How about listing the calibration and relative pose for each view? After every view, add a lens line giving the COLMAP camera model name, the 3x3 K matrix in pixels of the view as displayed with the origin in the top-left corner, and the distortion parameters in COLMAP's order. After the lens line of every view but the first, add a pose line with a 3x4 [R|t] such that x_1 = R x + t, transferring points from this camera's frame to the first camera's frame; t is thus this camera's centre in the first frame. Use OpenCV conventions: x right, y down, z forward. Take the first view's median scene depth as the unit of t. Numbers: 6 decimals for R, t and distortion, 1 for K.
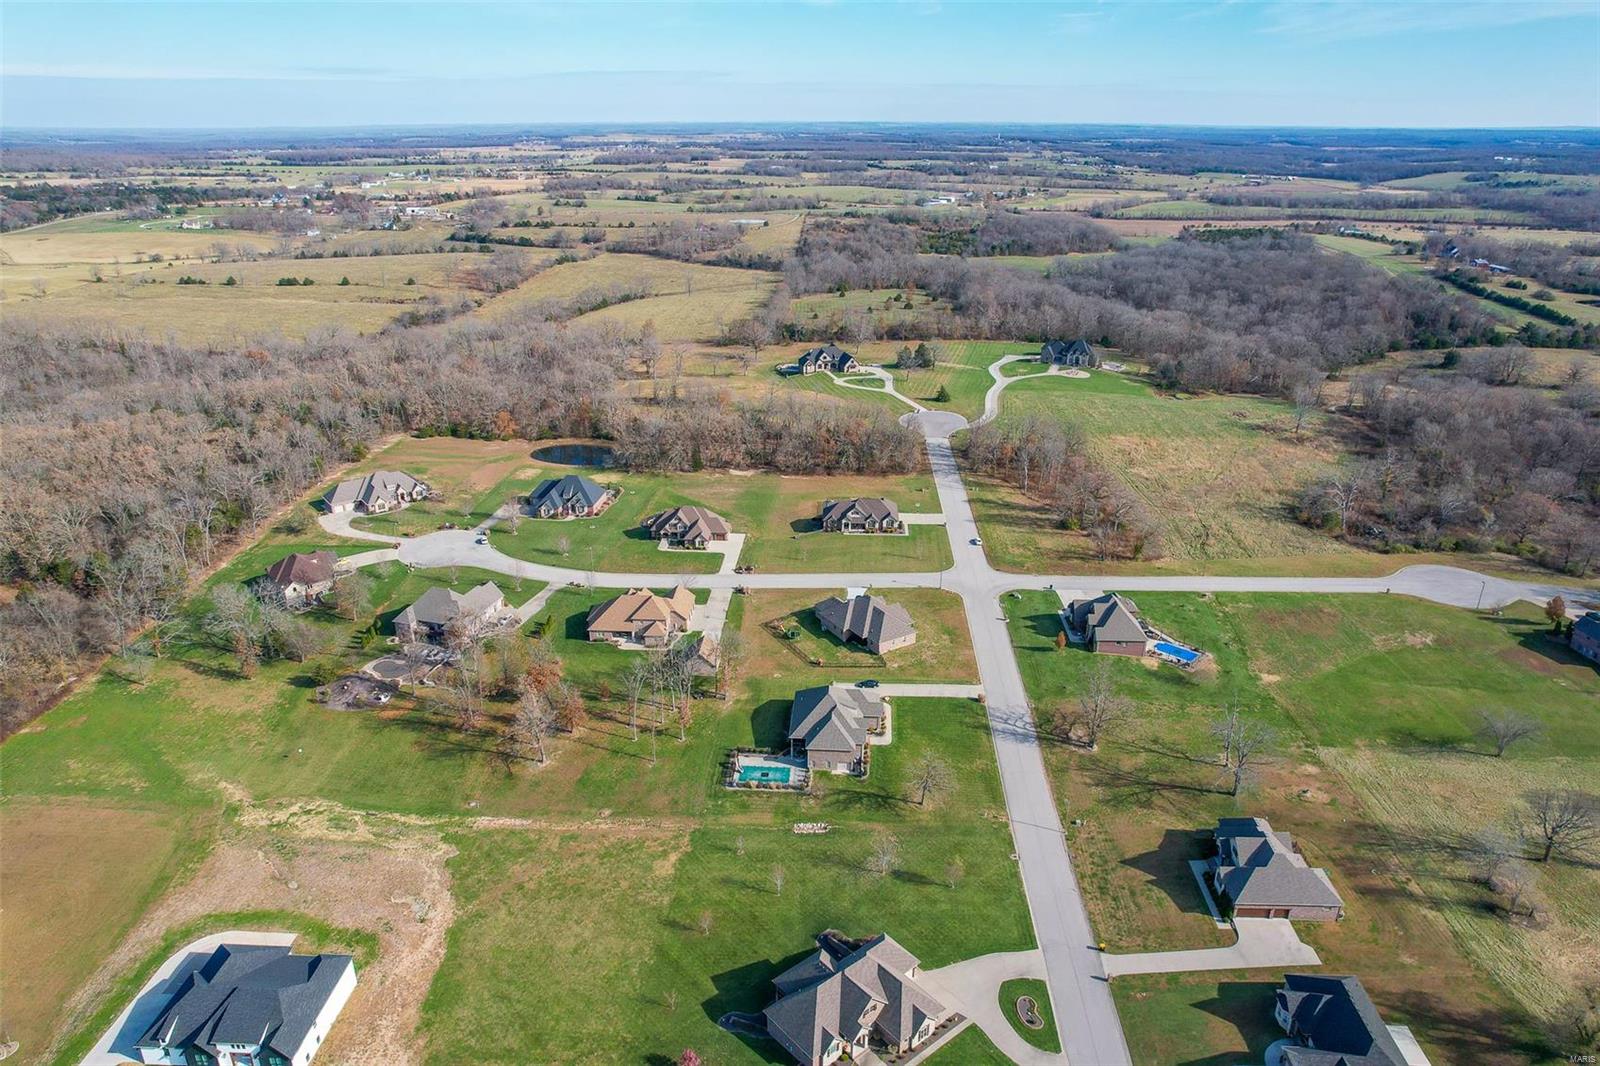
lens RADIAL K [[1038.8, 0, 800.0], [0, 1038.8, 533.0], [0, 0, 1]] dist [-0.075515, 0.060882]
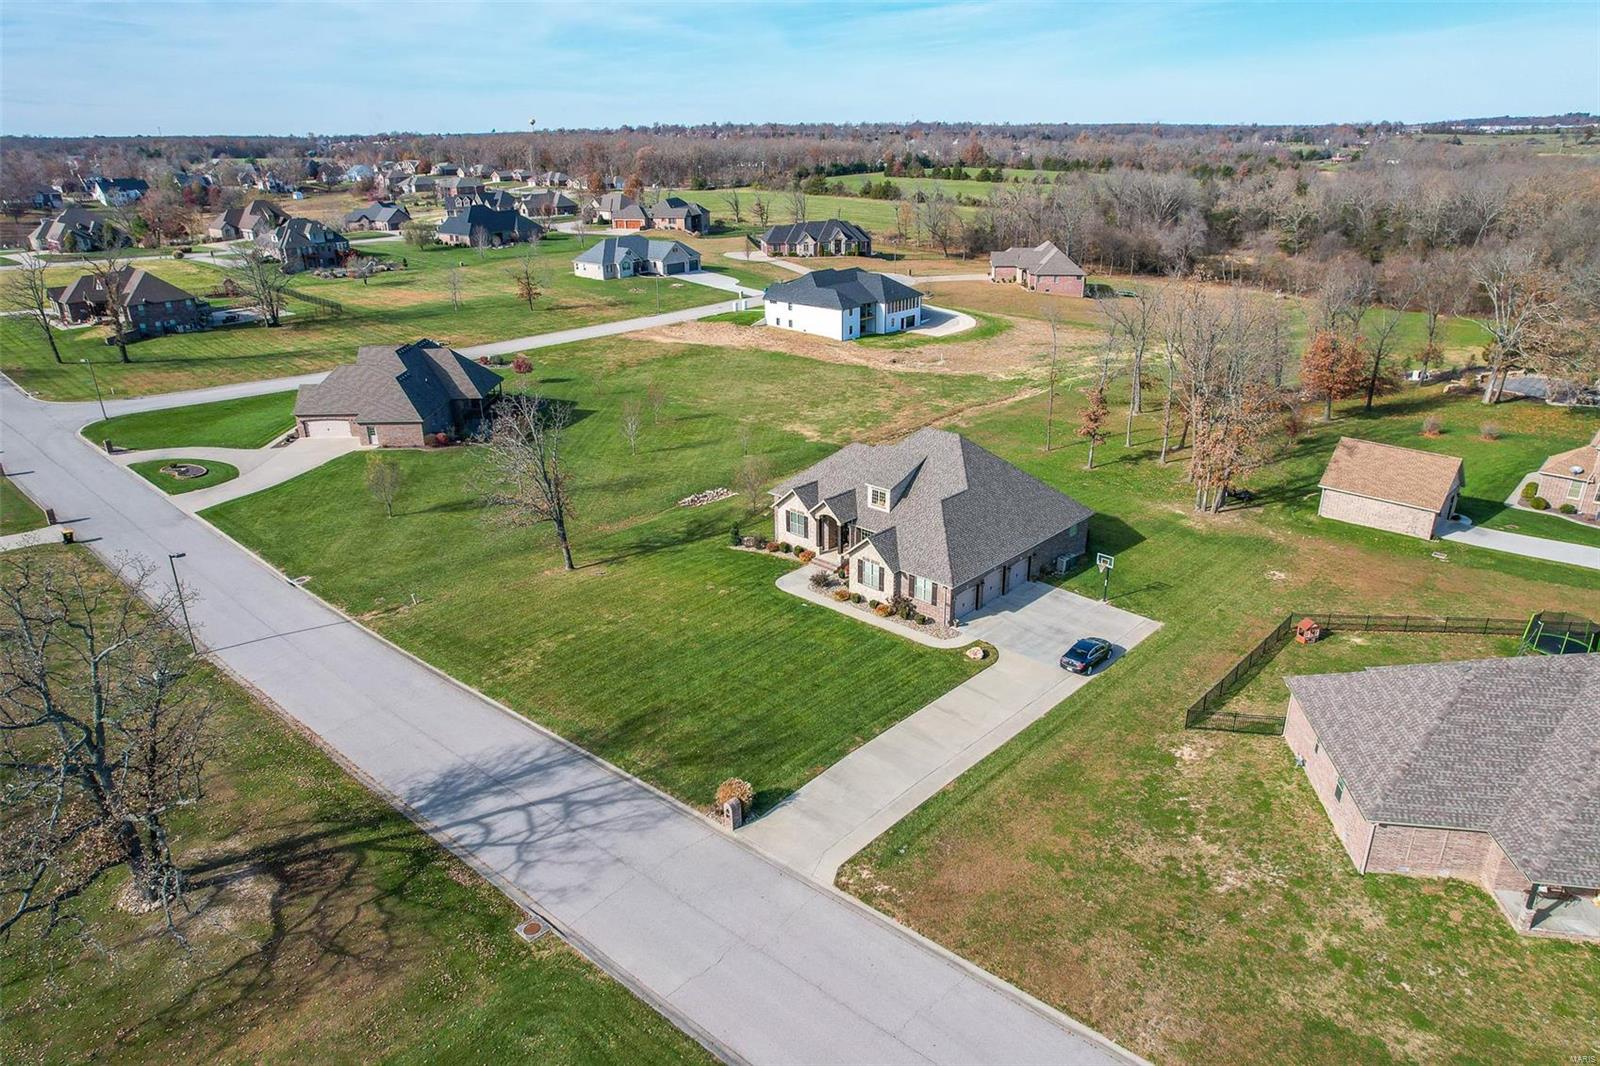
lens RADIAL K [[1025.4, 0, 800.0], [0, 1025.4, 533.0], [0, 0, 1]] dist [-0.074942, 0.061786]
pose [[-0.642250, 0.291724, -0.708810, 0.233996], [-0.277336, 0.773644, 0.569701, -0.006954], [0.714562, 0.562469, -0.415967, 0.828918]]
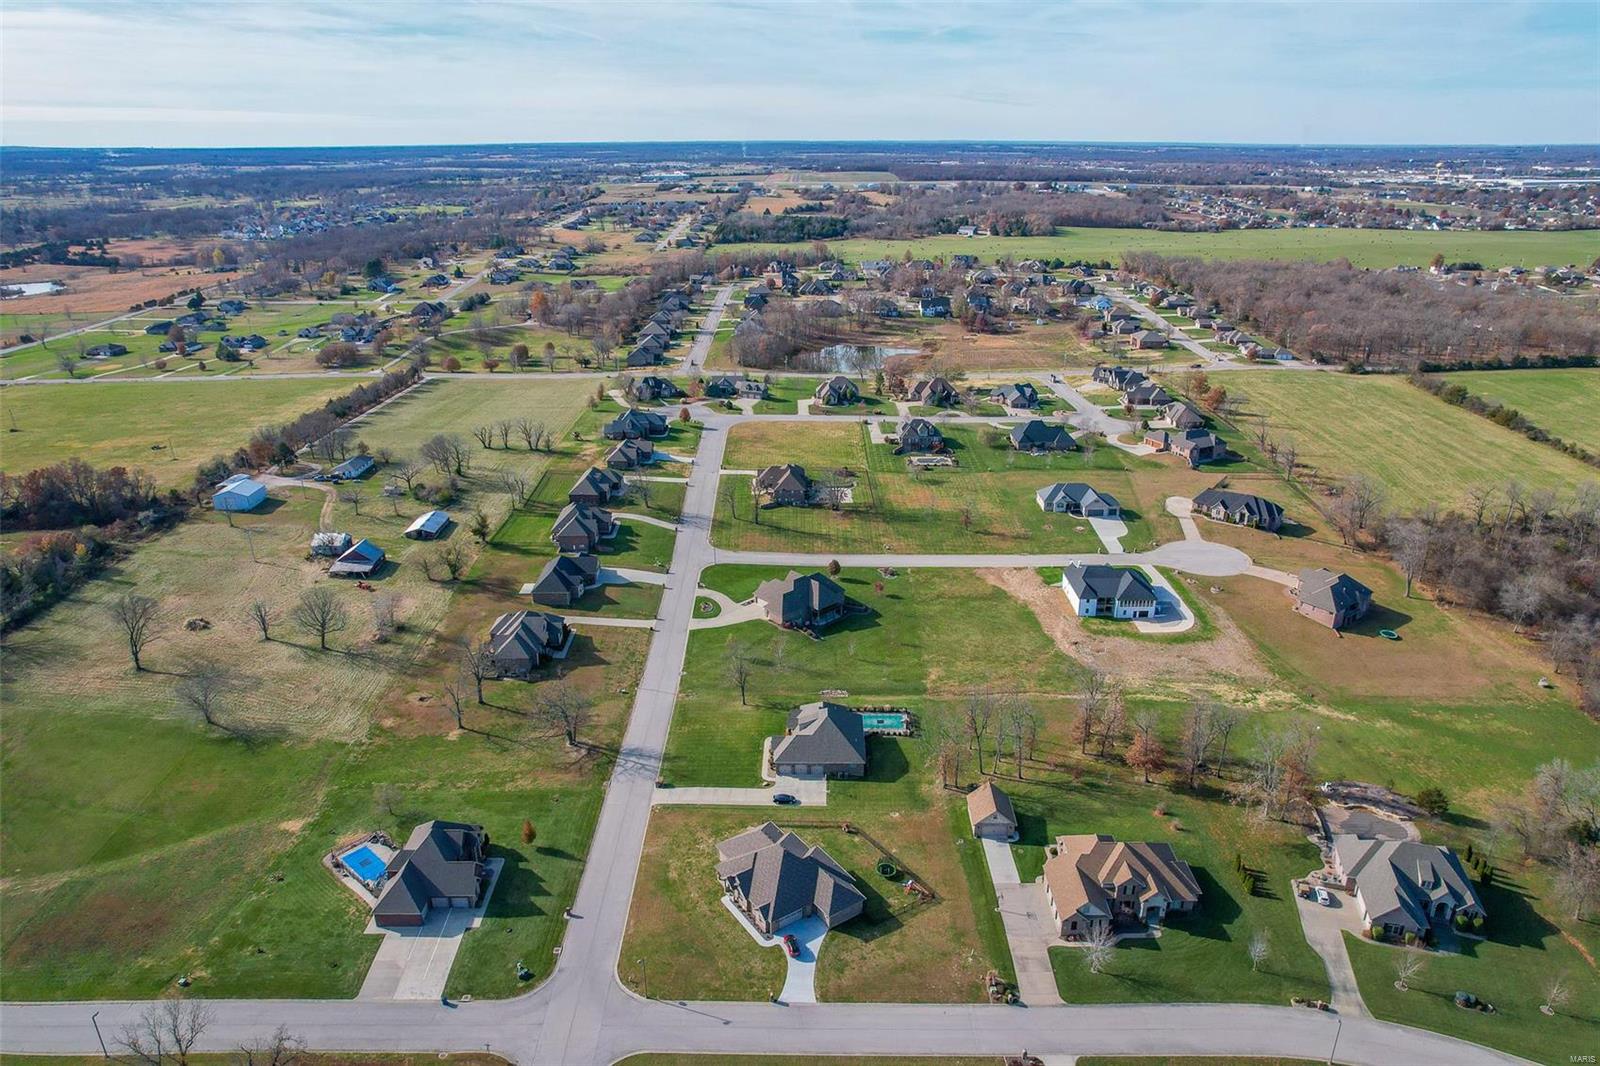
lens RADIAL K [[1019.2, 0, 800.0], [0, 1019.2, 533.0], [0, 0, 1]] dist [-0.072401, 0.059323]
pose [[-0.998657, 0.020638, -0.047518, 0.070873], [-0.017770, 0.725121, 0.688392, -0.471674], [0.048663, 0.688312, -0.723781, 1.161617]]
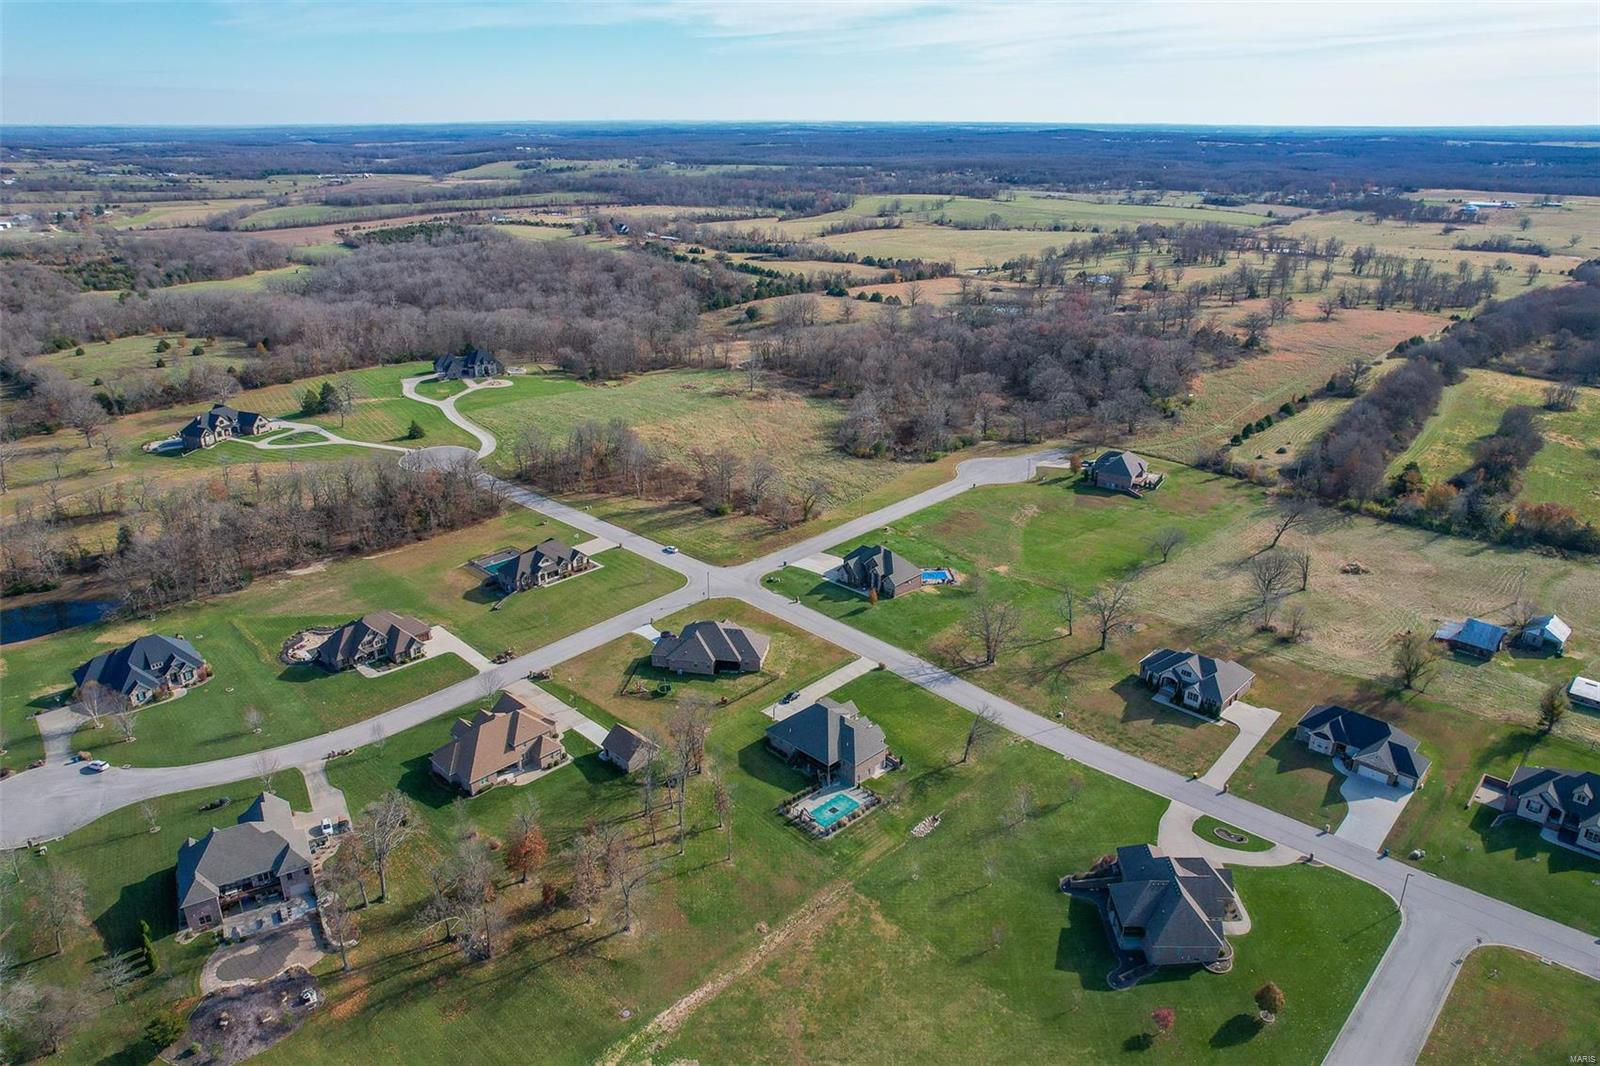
lens RADIAL K [[1063.4, 0, 800.0], [0, 1063.4, 533.0], [0, 0, 1]] dist [-0.073211, 0.058528]
pose [[0.659643, -0.277093, 0.698635, -0.465751], [0.281904, 0.952910, 0.111773, -0.088557], [-0.696707, 0.123218, 0.706694, 0.214124]]
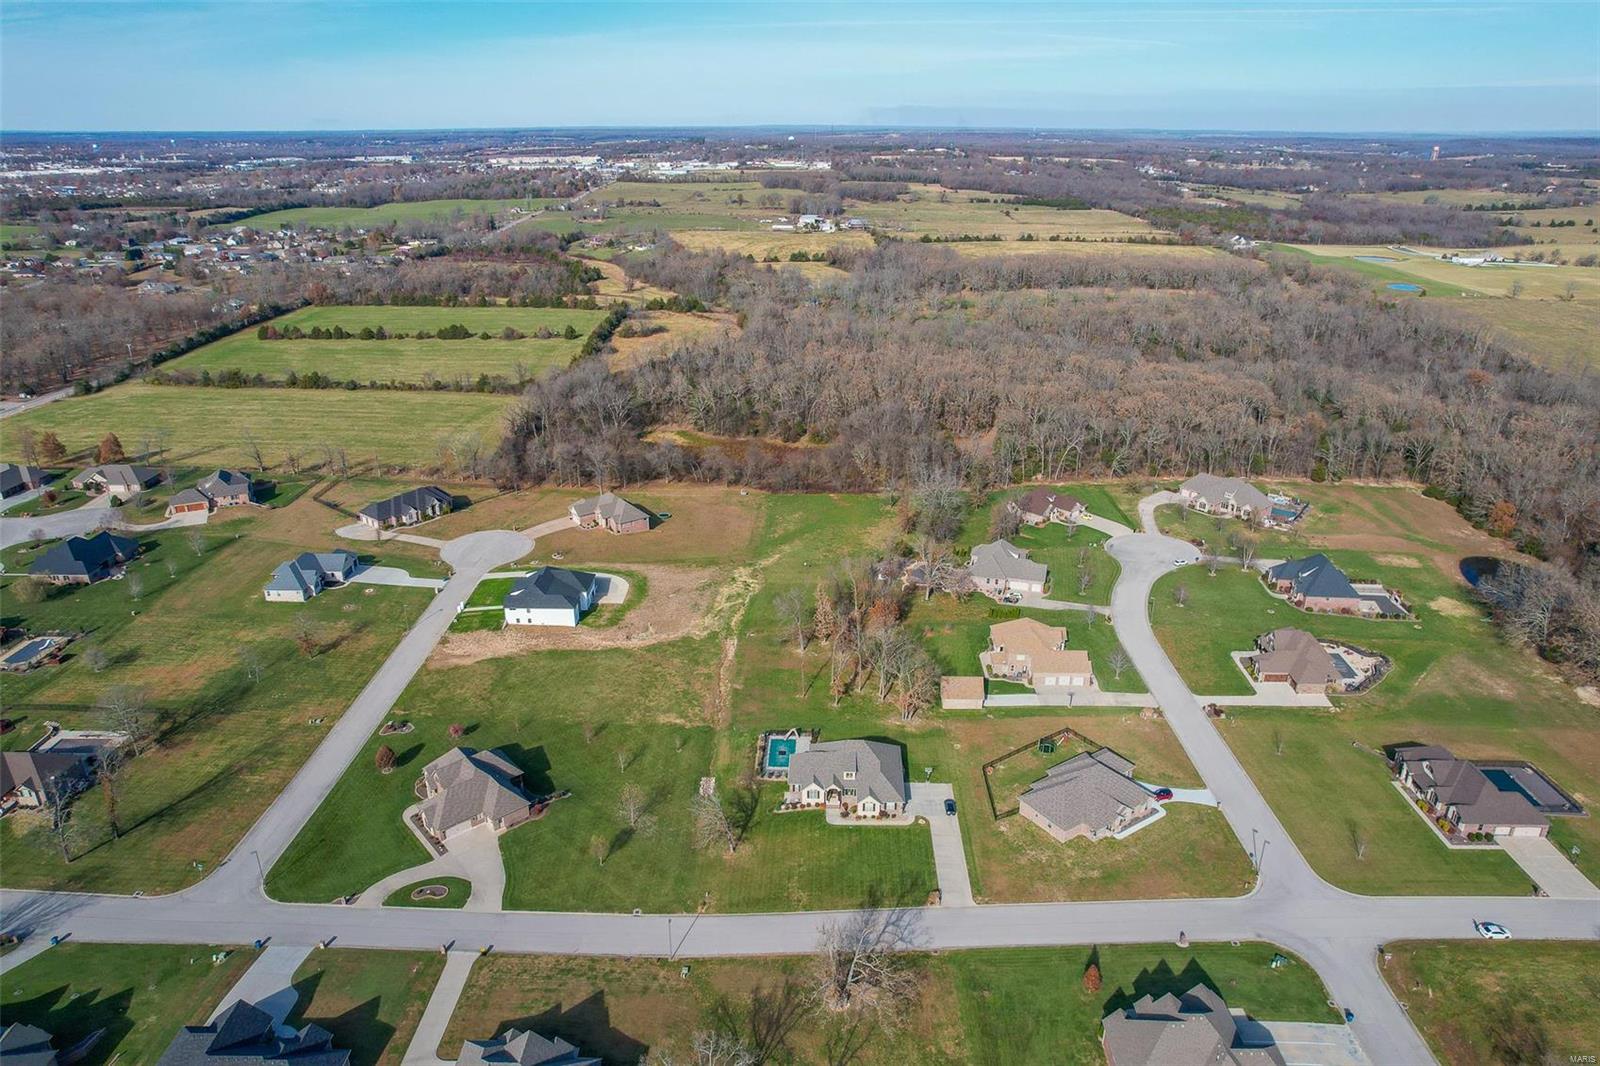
lens RADIAL K [[1025.4, 0, 800.0], [0, 1025.4, 533.0], [0, 0, 1]] dist [-0.074942, 0.061786]
pose [[0.031580, 0.375502, -0.926283, 0.585398], [-0.374915, 0.863528, 0.337280, -0.217426], [0.926521, 0.336626, 0.168051, 0.541657]]
